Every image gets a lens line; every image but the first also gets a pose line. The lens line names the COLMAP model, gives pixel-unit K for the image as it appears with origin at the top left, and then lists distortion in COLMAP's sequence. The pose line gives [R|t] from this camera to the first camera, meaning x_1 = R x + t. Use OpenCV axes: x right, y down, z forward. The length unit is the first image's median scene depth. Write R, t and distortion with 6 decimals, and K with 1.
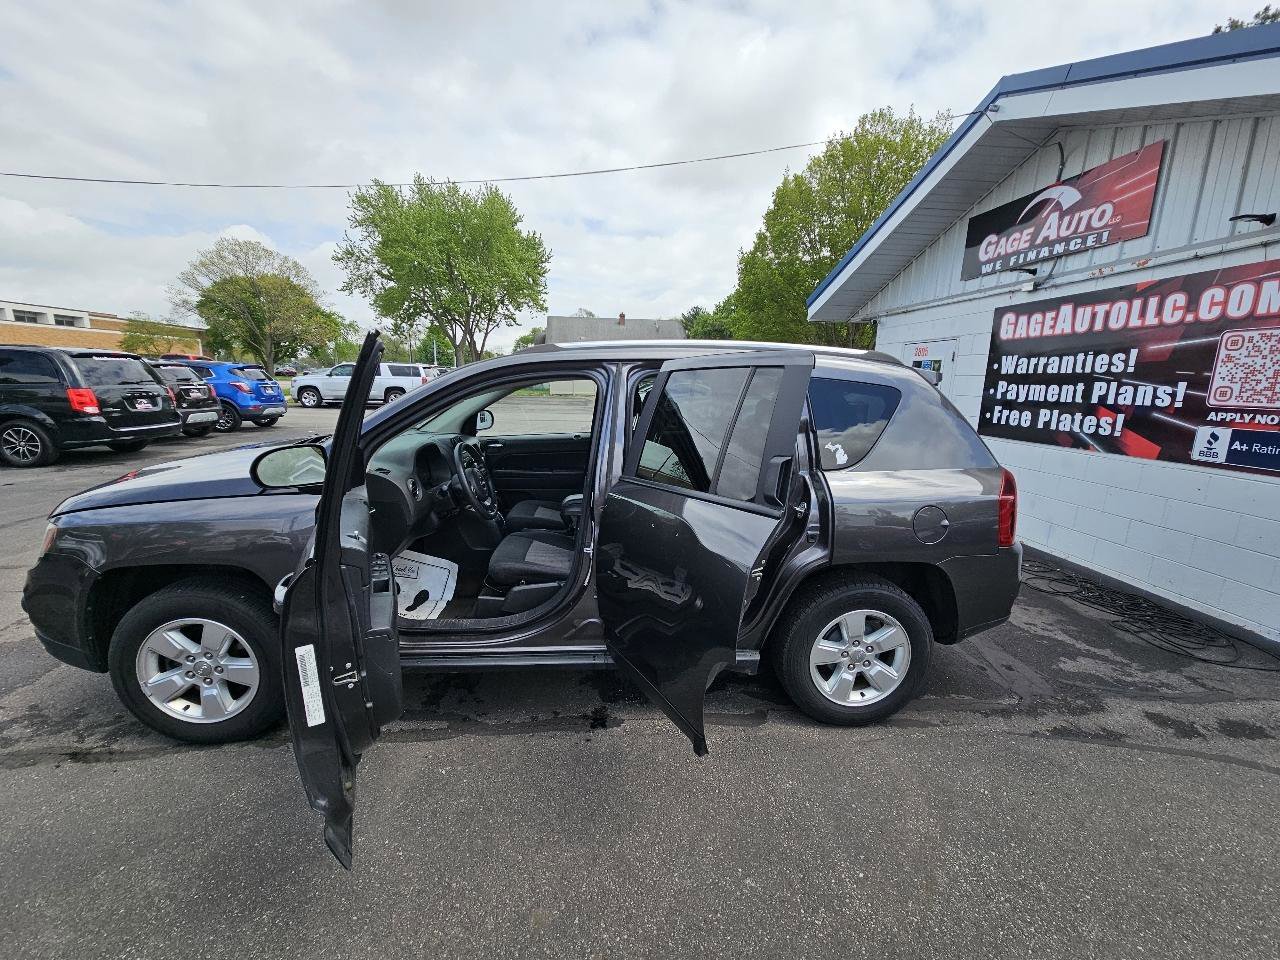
lens RADIAL K [[517.4, 0, 639.7], [0, 517.4, 481.9], [0, 0, 1]] dist [0.002731, -0.001448]
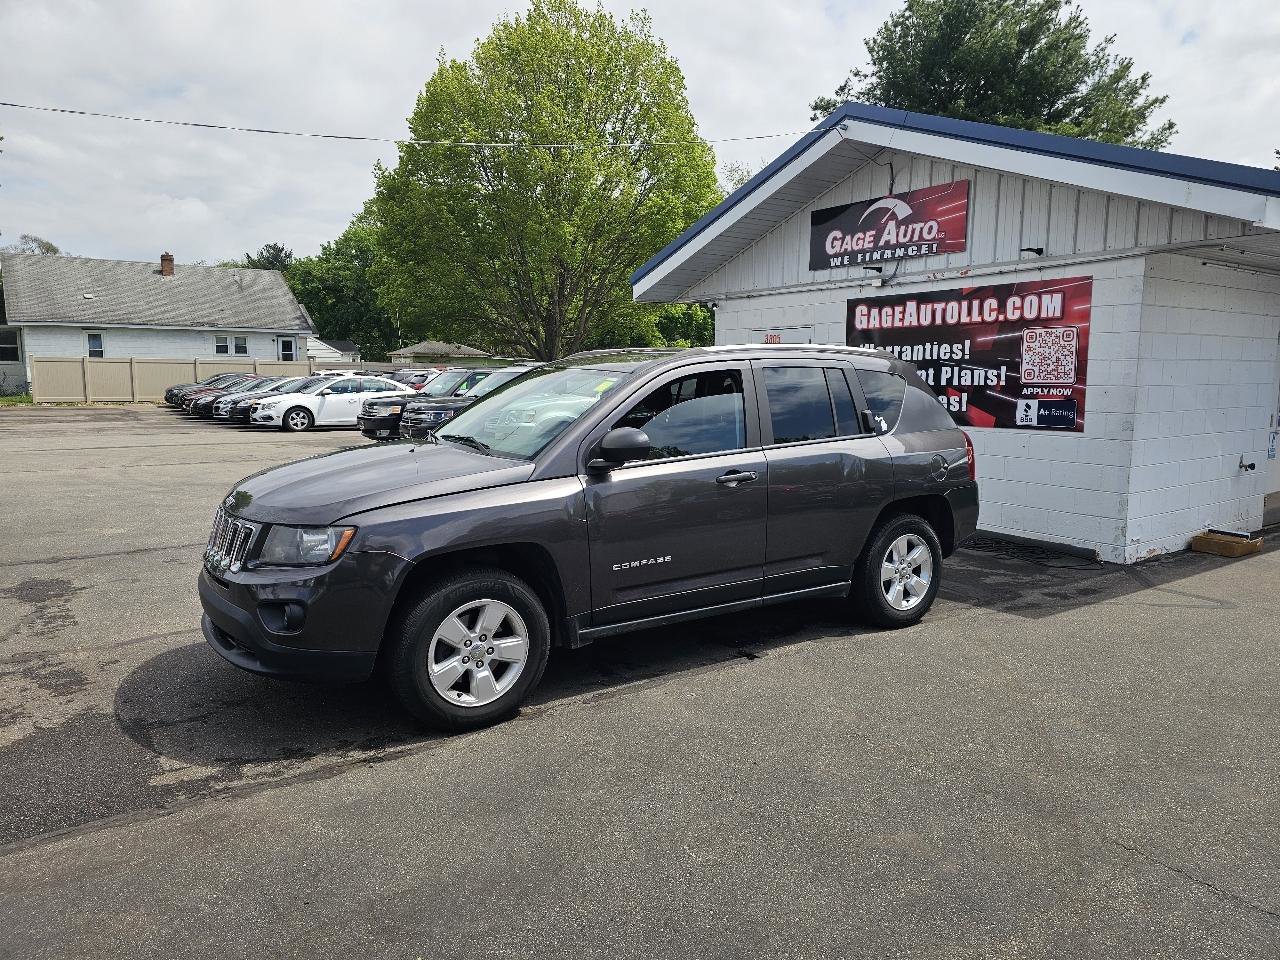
lens RADIAL K [[851.9, 0, 636.6], [0, 851.9, 470.1], [0, 0, 1]] dist [0.062947, -0.058147]
pose [[0.873550, -0.074947, 0.480929, -0.634432], [0.111343, 0.992644, -0.047550, 0.051418], [-0.473828, 0.095086, 0.875469, -0.334359]]
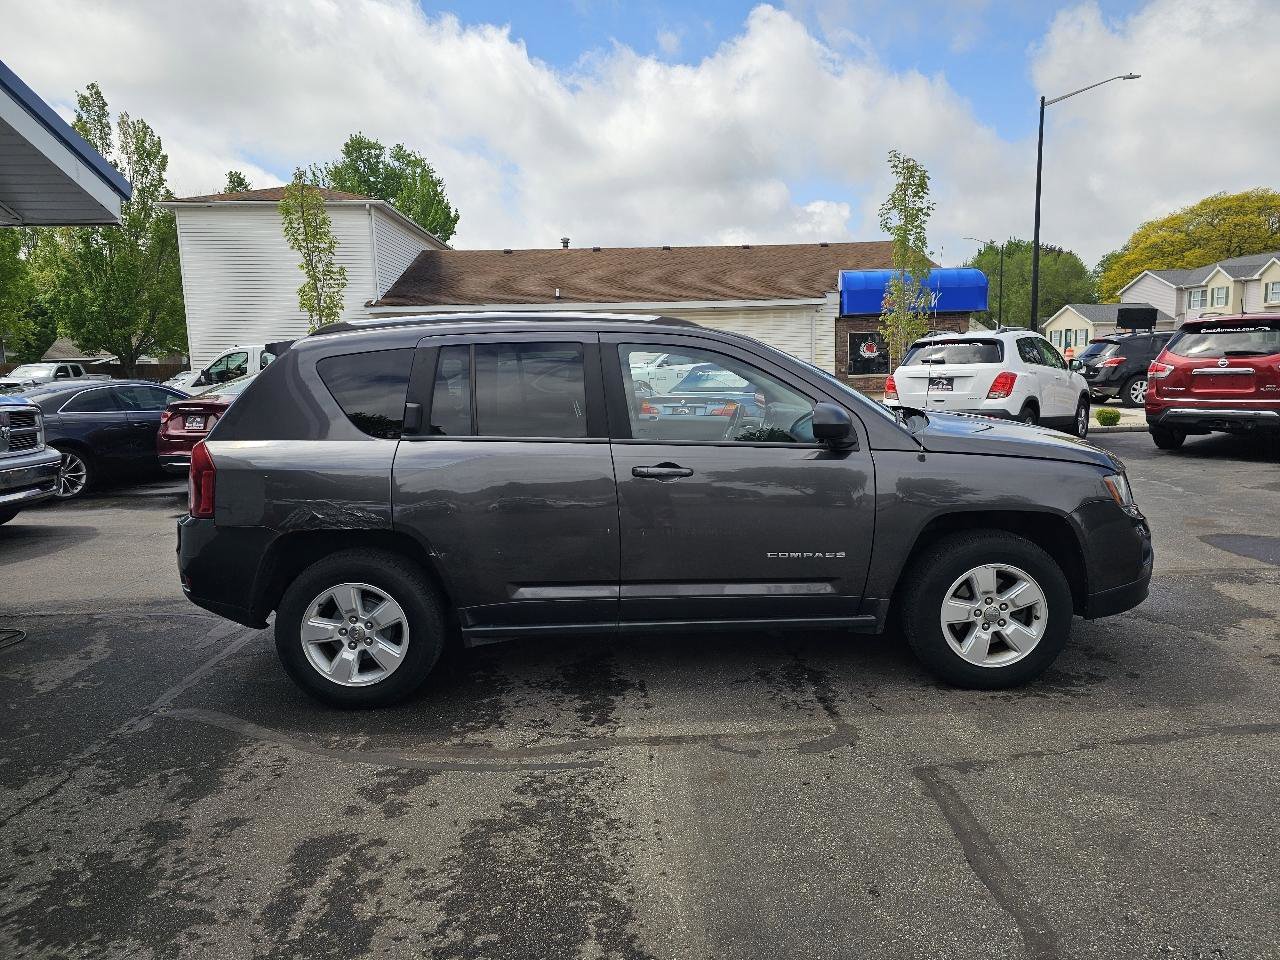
lens RADIAL K [[851.9, 0, 661.2], [0, 851.9, 488.3], [0, 0, 1]] dist [0.062947, -0.058147]
pose [[-0.998609, -0.007863, 0.052141, -0.140409], [0.010848, 0.937038, 0.349058, -0.313850], [-0.051602, 0.349138, -0.935650, 1.580667]]
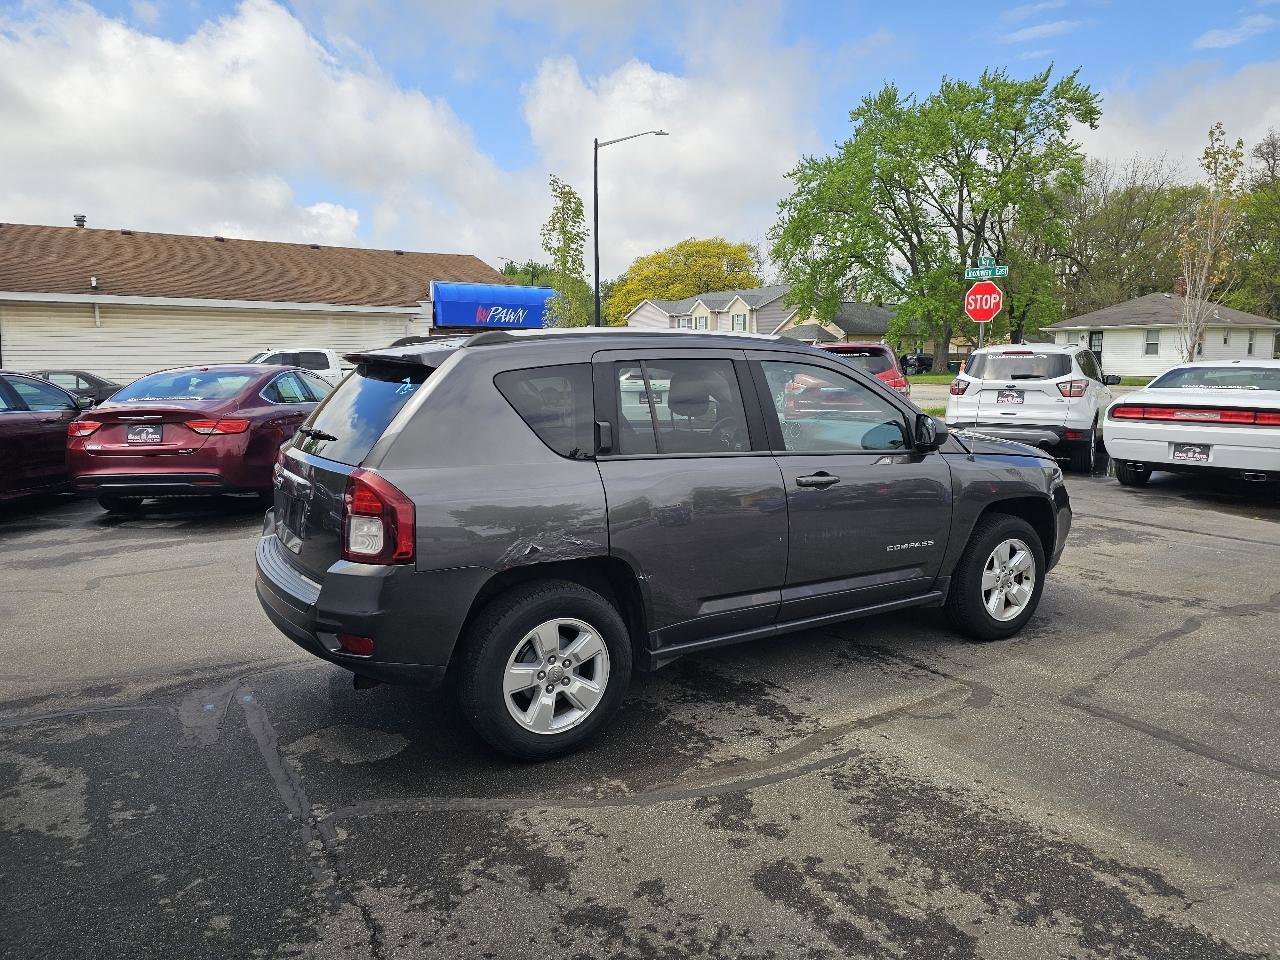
lens RADIAL K [[851.9, 0, 639.3], [0, 851.9, 476.0], [0, 0, 1]] dist [0.062947, -0.058147]
pose [[-0.890026, 0.042814, -0.453896, 0.452937], [-0.106987, 0.948167, 0.299222, -0.295970], [0.443180, 0.314876, -0.839312, 1.481203]]
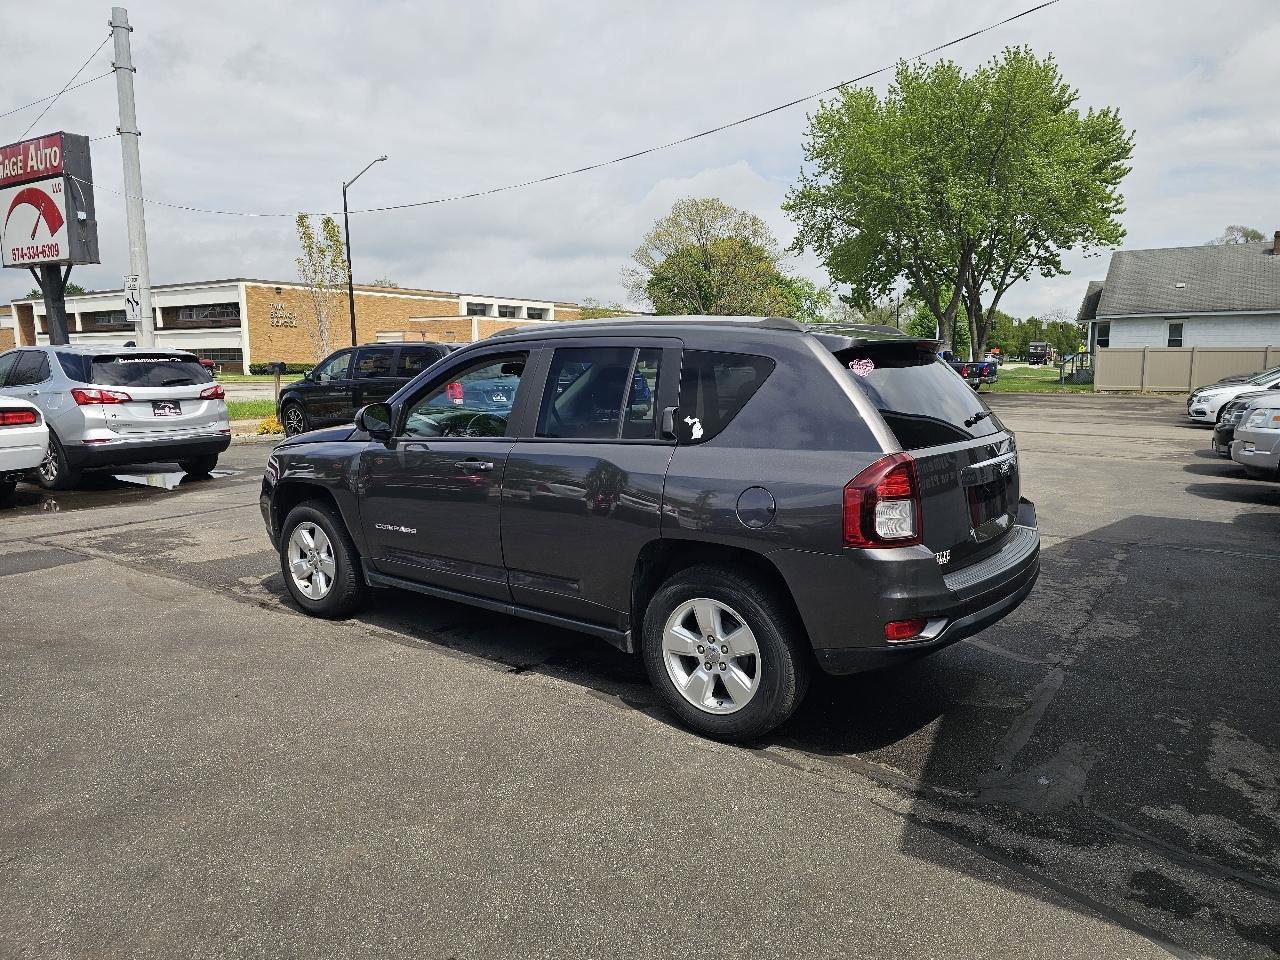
lens RADIAL K [[851.9, 0, 636.1], [0, 851.9, 465.1], [0, 0, 1]] dist [0.062947, -0.058147]
pose [[0.752452, 0.056802, -0.656193, 0.646145], [-0.111730, 0.992843, -0.042177, 0.044667], [0.649101, 0.105053, 0.753413, -0.117752]]
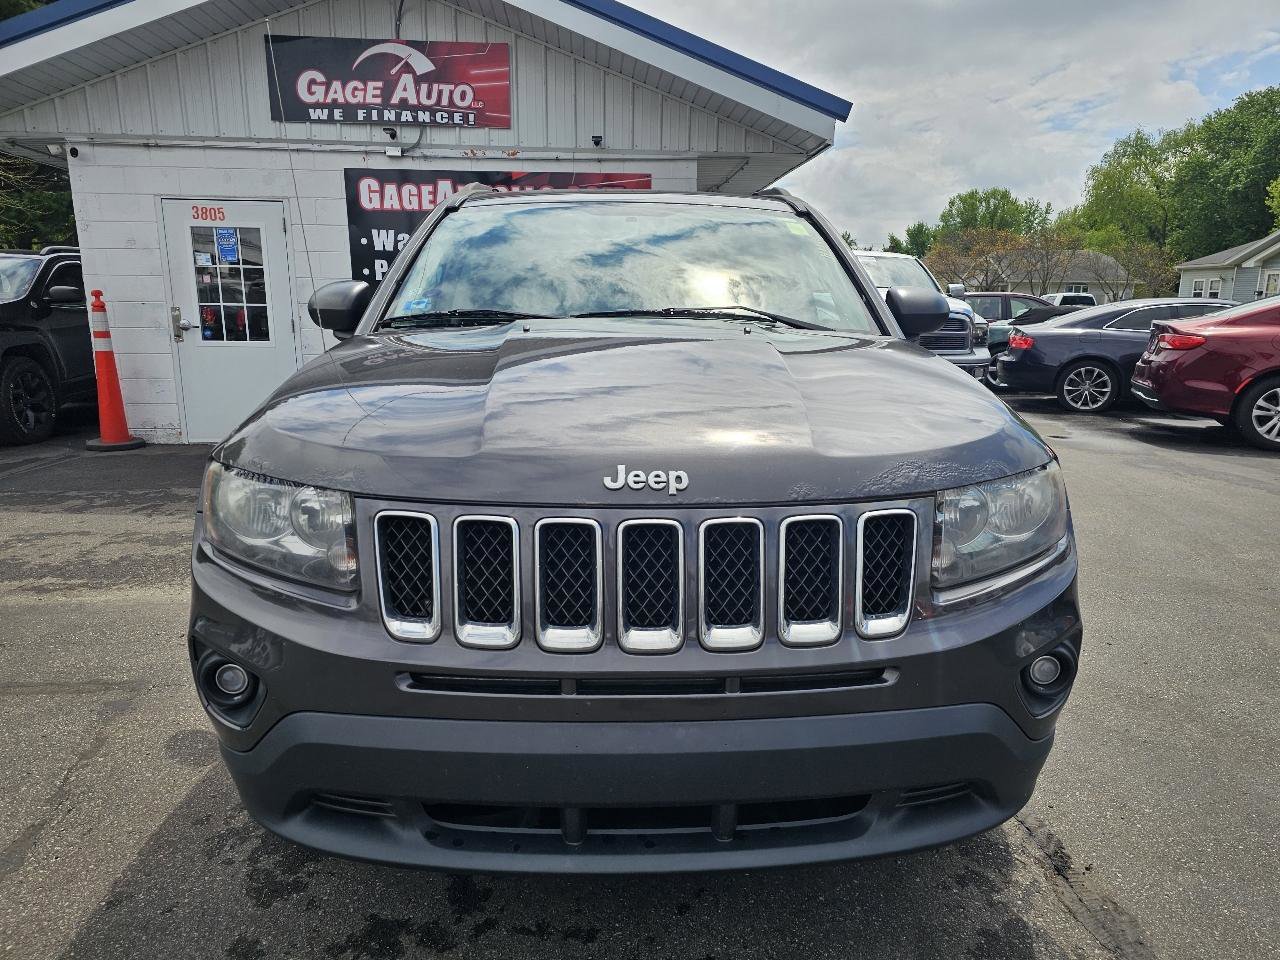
lens RADIAL K [[851.9, 0, 653.3], [0, 851.9, 501.0], [0, 0, 1]] dist [0.062947, -0.058147]
pose [[0.025096, -0.242394, 0.969853, -0.868076], [0.190431, 0.953554, 0.233392, -0.066496], [-0.981380, 0.178833, 0.070089, 0.589736]]
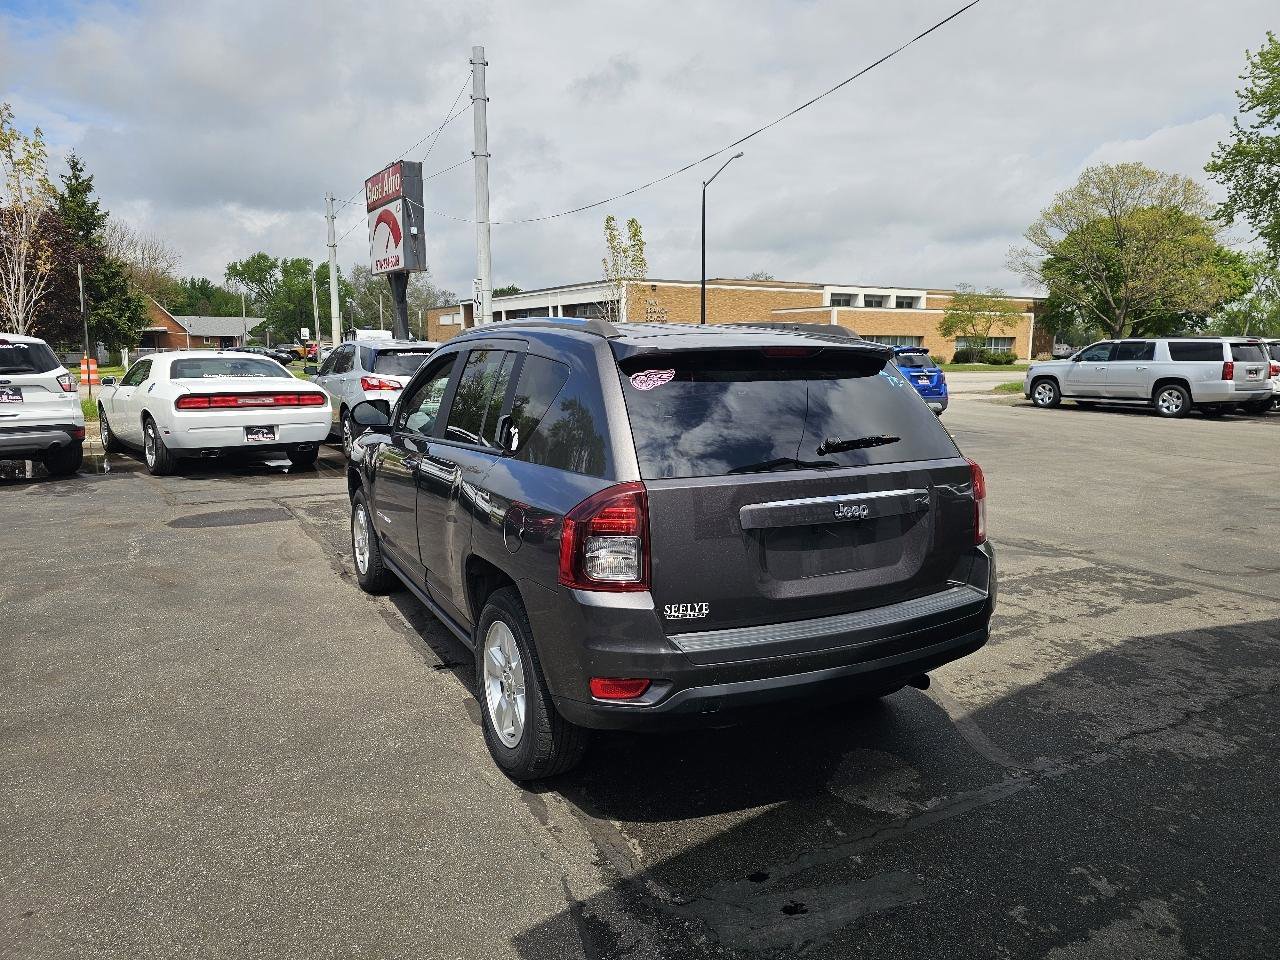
lens RADIAL K [[851.9, 0, 635.6], [0, 851.9, 471.7], [0, 0, 1]] dist [0.062947, -0.058147]
pose [[0.404824, 0.108818, -0.907896, 0.875245], [-0.177185, 0.983410, 0.038864, -0.044848], [0.897063, 0.145133, 0.417389, 0.282603]]
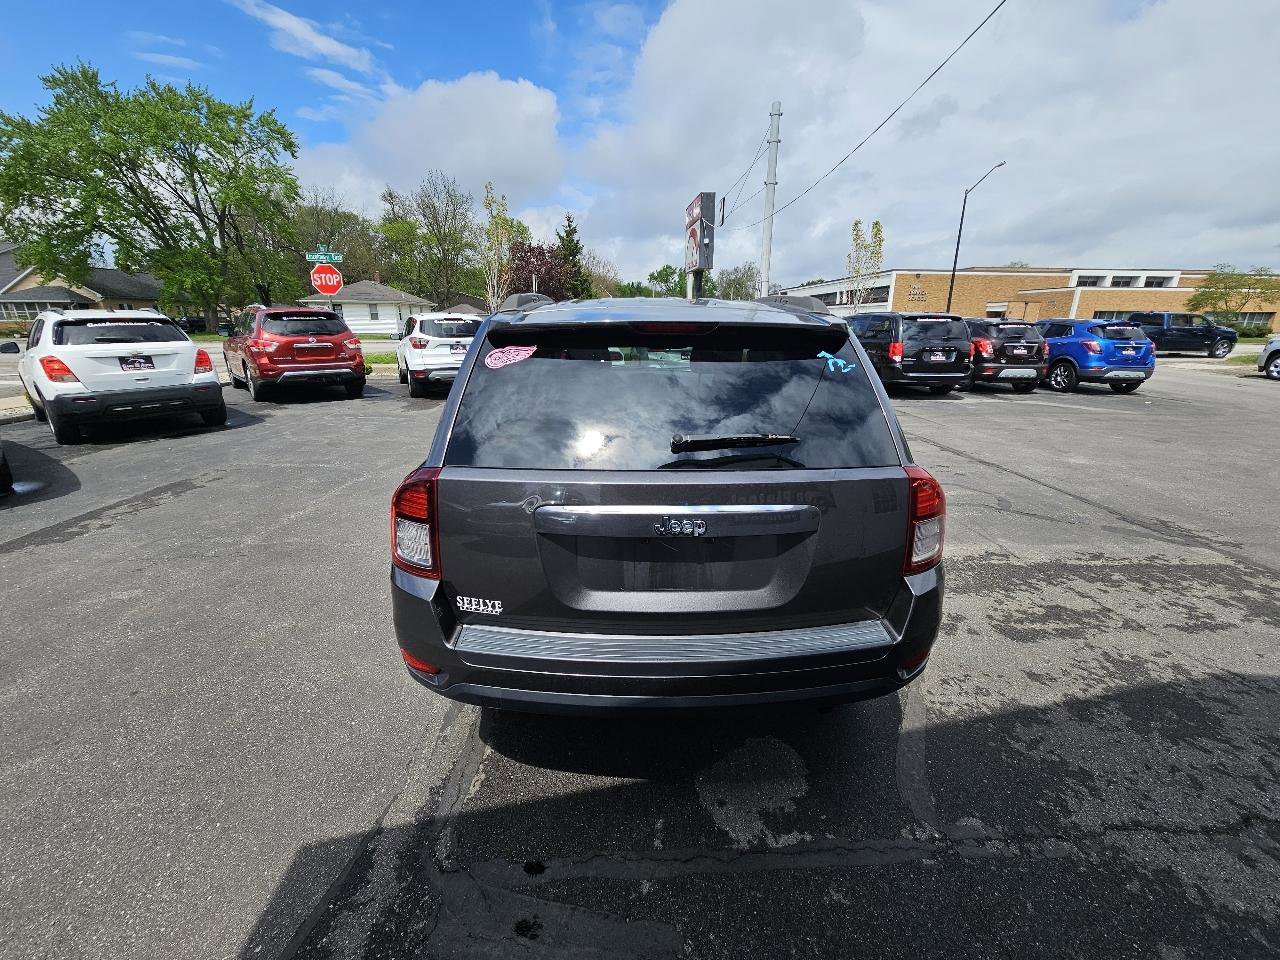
lens RADIAL K [[517.4, 0, 640.9], [0, 517.4, 478.2], [0, 0, 1]] dist [0.002731, -0.001448]
pose [[-0.040486, 0.268326, -0.962477, 0.678416], [-0.204045, 0.940747, 0.270851, -0.126177], [0.978124, 0.207354, 0.016664, 0.643013]]
